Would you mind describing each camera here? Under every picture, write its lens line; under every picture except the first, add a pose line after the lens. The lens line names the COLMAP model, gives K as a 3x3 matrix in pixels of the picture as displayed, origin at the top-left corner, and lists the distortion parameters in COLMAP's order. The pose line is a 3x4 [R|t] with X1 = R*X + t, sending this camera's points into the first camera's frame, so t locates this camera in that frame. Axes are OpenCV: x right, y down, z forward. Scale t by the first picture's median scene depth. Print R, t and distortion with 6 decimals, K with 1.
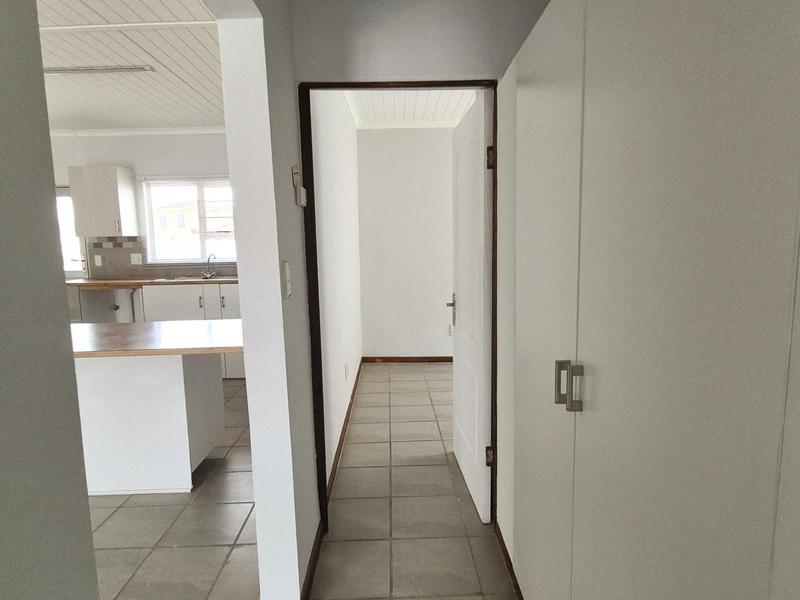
lens RADIAL K [[499.2, 0, 397.8], [0, 499.2, 301.0], [0, 0, 1]] dist [0.016624, -0.007202]
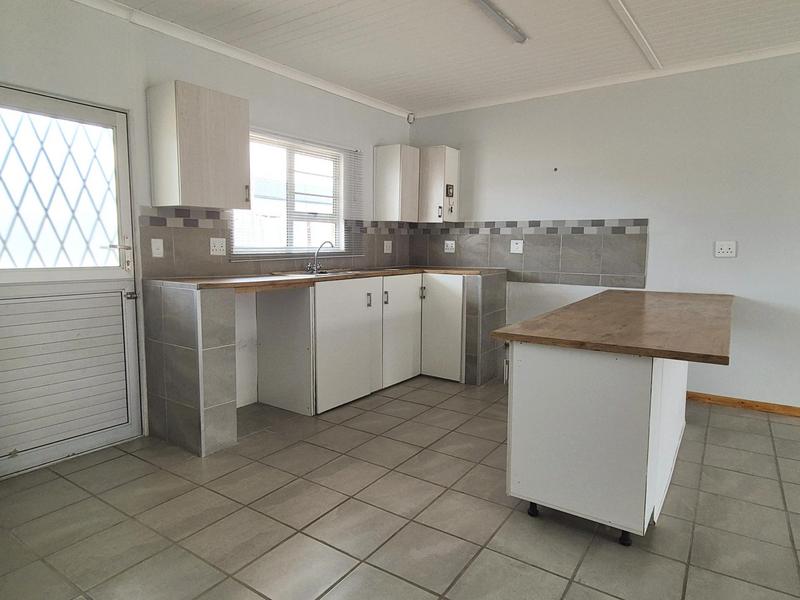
lens RADIAL K [[499.2, 0, 427.7], [0, 499.2, 297.8], [0, 0, 1]] dist [0.016624, -0.007202]
pose [[0.531379, -0.068883, 0.844329, -0.924219], [0.087361, 0.995830, 0.026262, -0.012343], [-0.842617, 0.059806, 0.535181, 0.439478]]
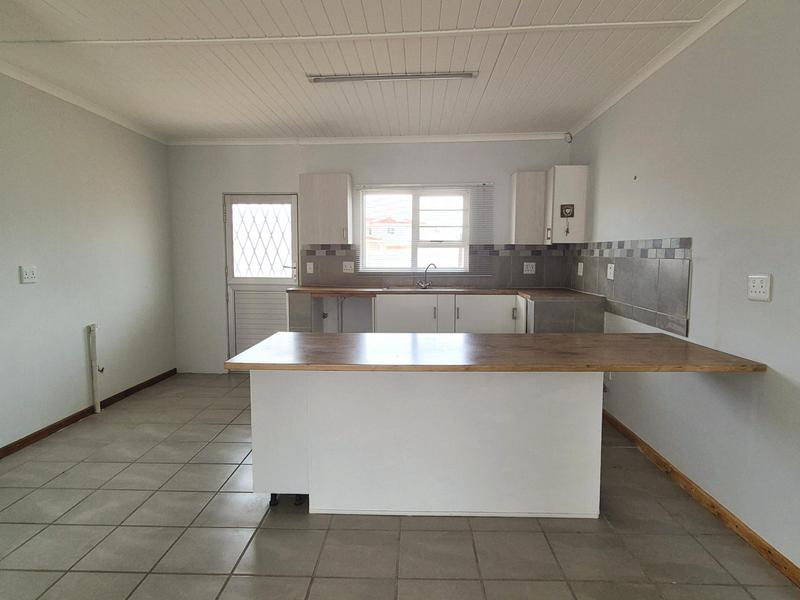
lens RADIAL K [[499.2, 0, 402.5], [0, 499.2, 296.1], [0, 0, 1]] dist [0.016624, -0.007202]
pose [[0.999362, 0.022639, -0.027611, -0.387708], [-0.023596, 0.999113, -0.034864, 0.004933], [0.026797, 0.035493, 0.999011, 0.021088]]
